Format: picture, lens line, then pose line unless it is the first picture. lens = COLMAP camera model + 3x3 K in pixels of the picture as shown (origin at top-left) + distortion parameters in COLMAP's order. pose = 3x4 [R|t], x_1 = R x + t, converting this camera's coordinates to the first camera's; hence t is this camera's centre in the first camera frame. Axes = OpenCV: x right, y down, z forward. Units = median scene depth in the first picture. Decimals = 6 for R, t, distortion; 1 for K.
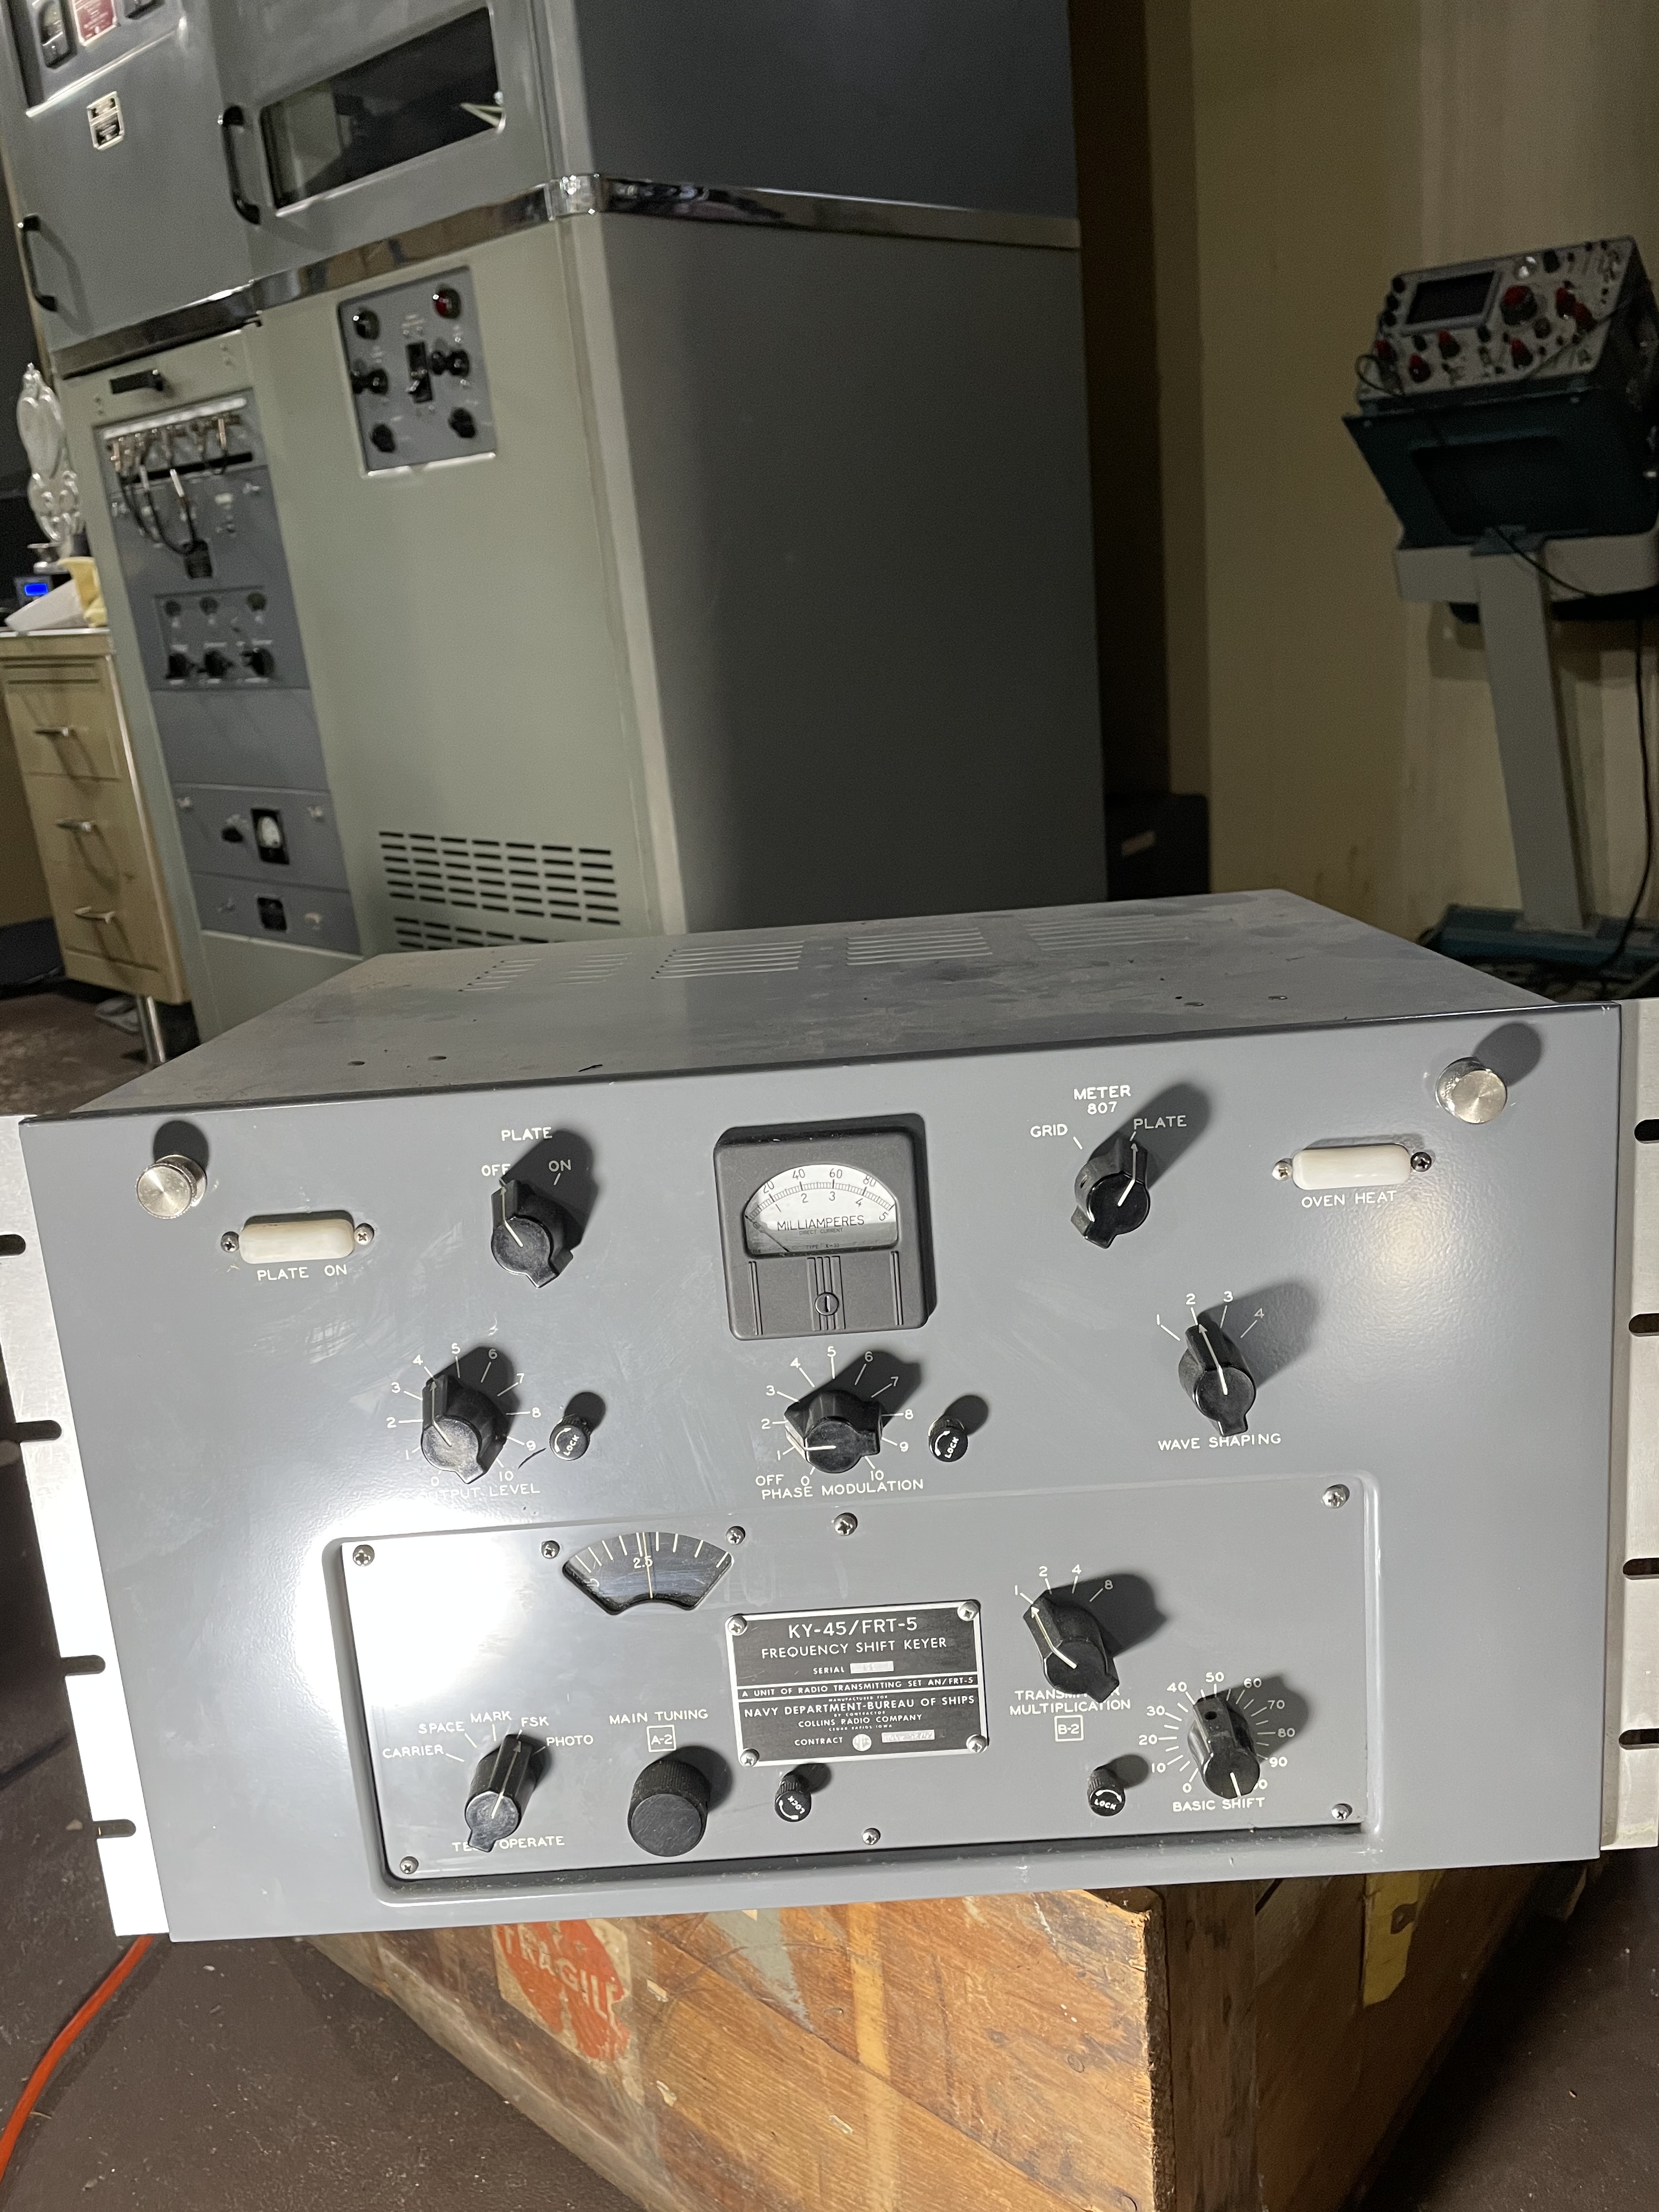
lens RADIAL K [[1690.5, 0, 829.5], [0, 1690.5, 1106.0], [0, 0, 1]] dist [0.099665, -0.154964]
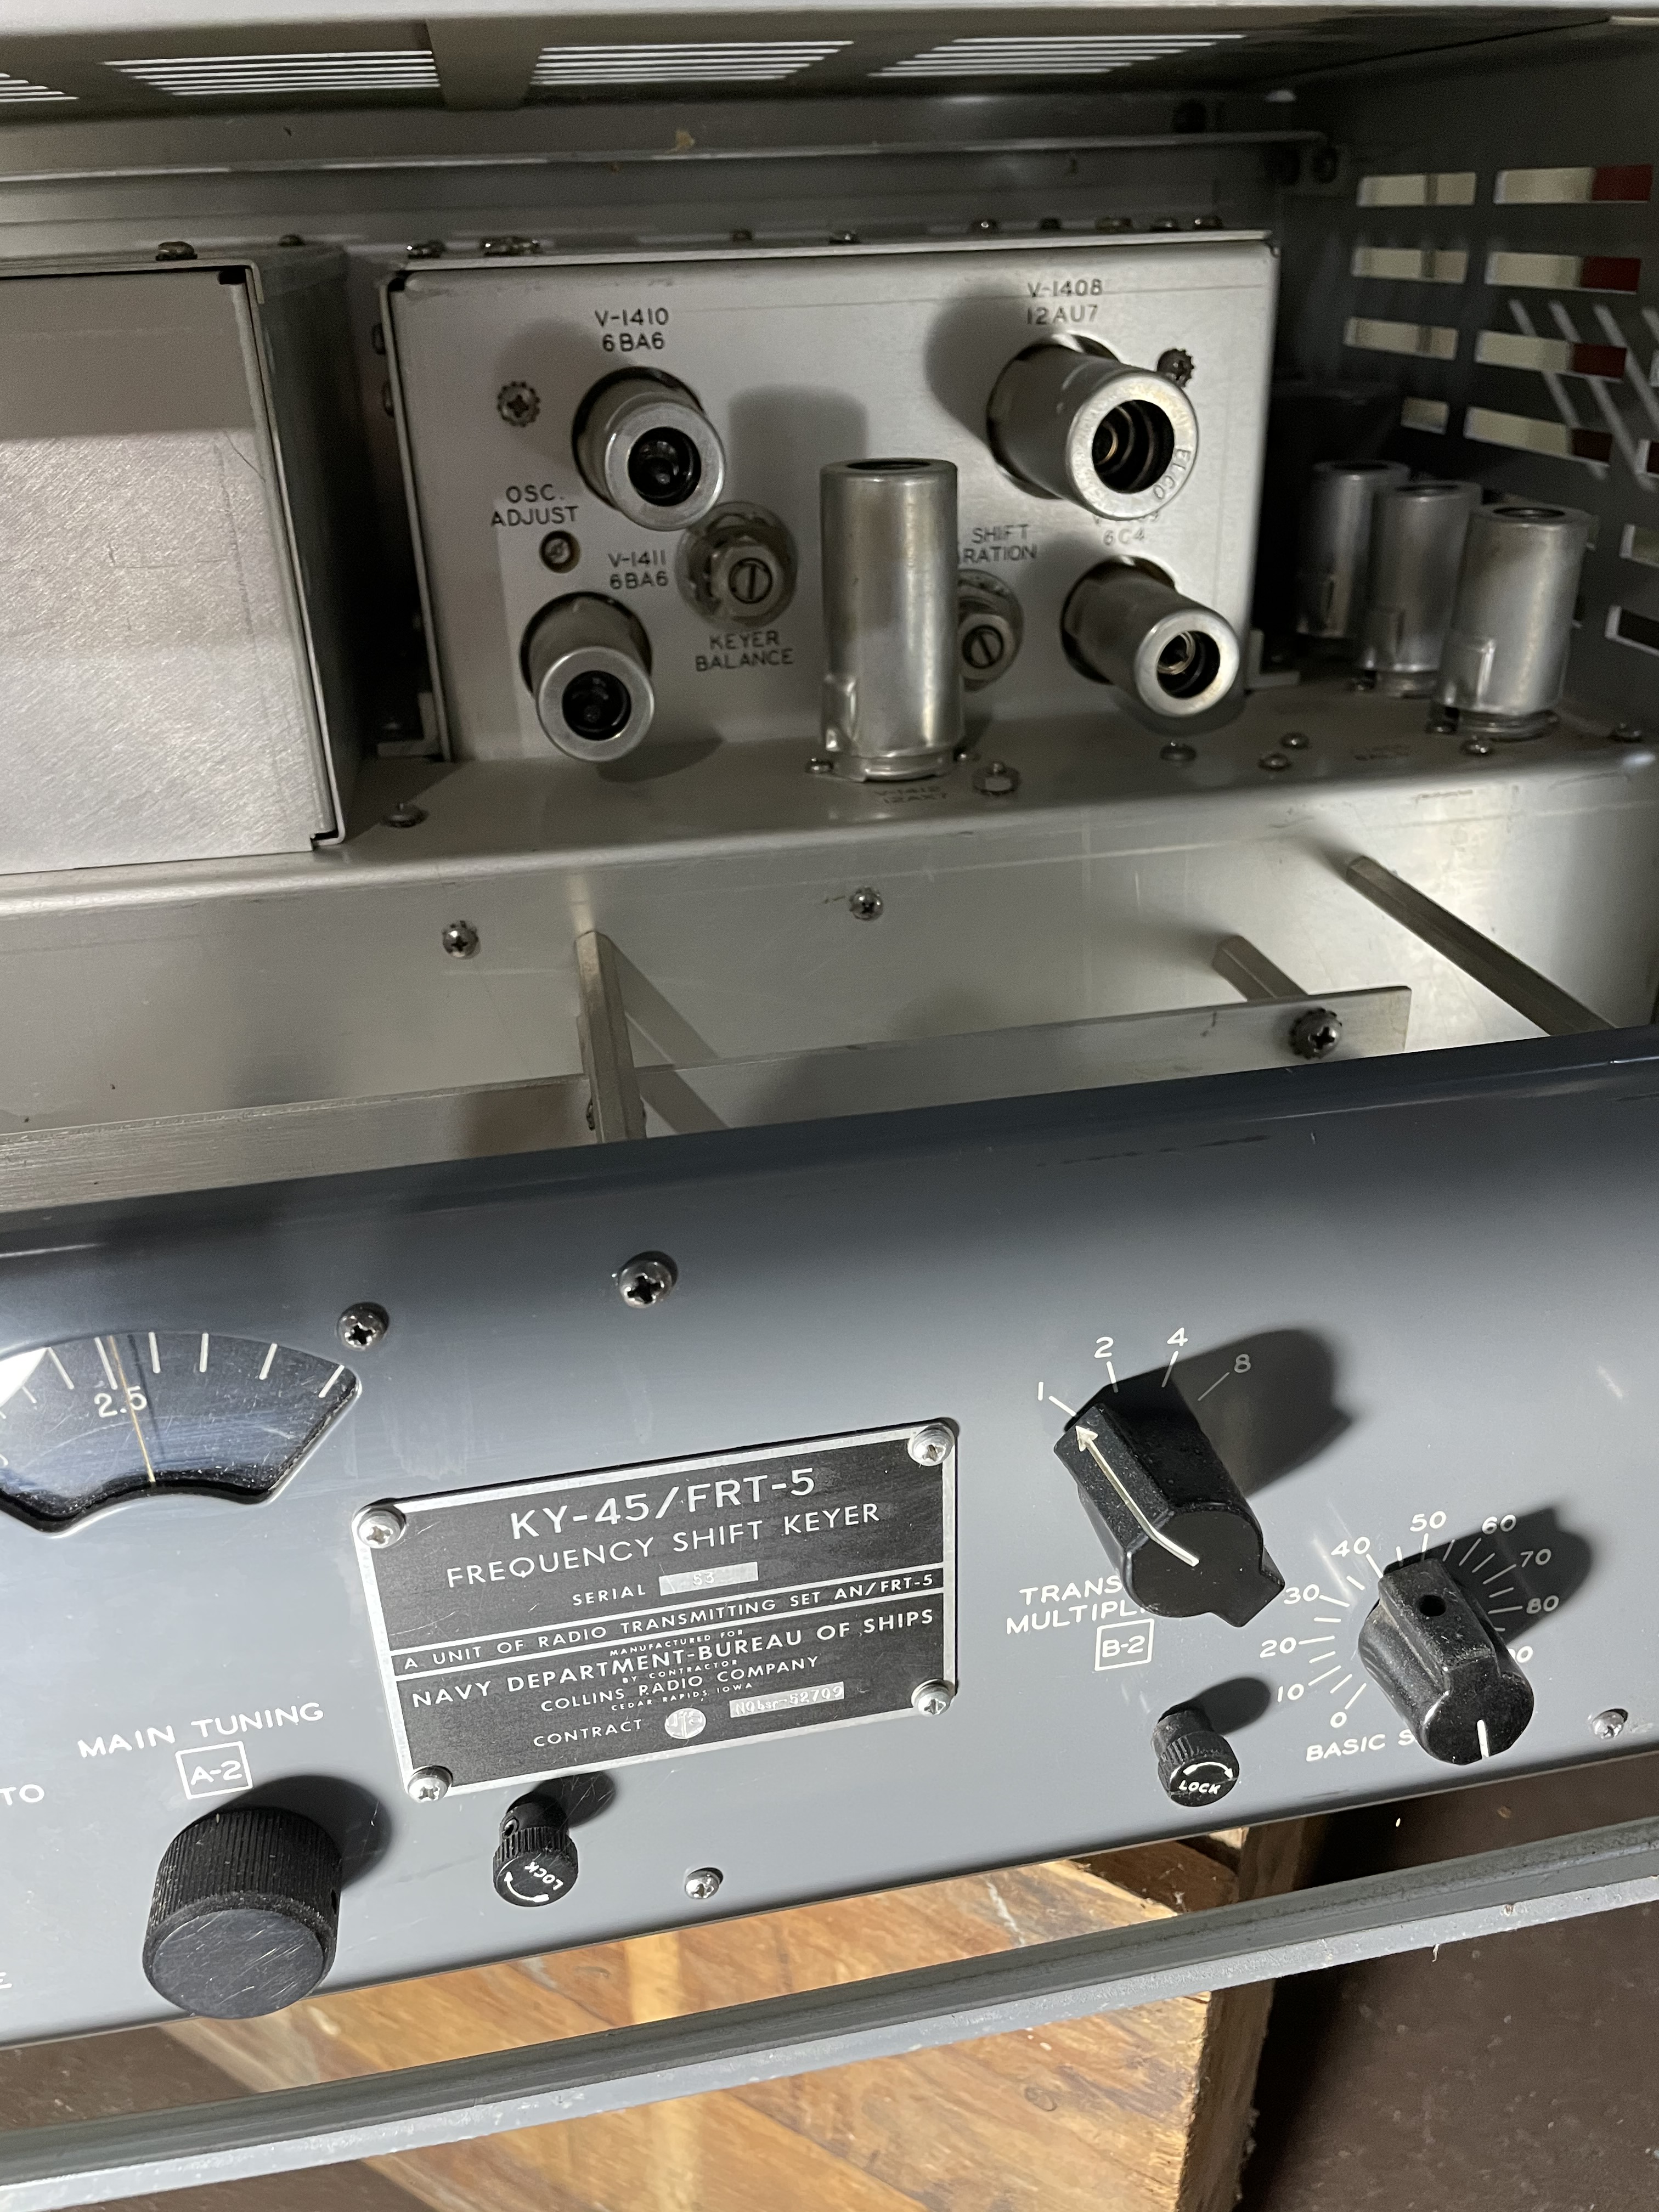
lens RADIAL K [[1690.5, 0, 829.5], [0, 1690.5, 1106.0], [0, 0, 1]] dist [0.099665, -0.154964]
pose [[0.979053, -0.050588, 0.197219, -0.024417], [0.001949, 0.970926, 0.239372, 0.108032], [-0.203594, -0.233973, 0.950687, 0.607057]]
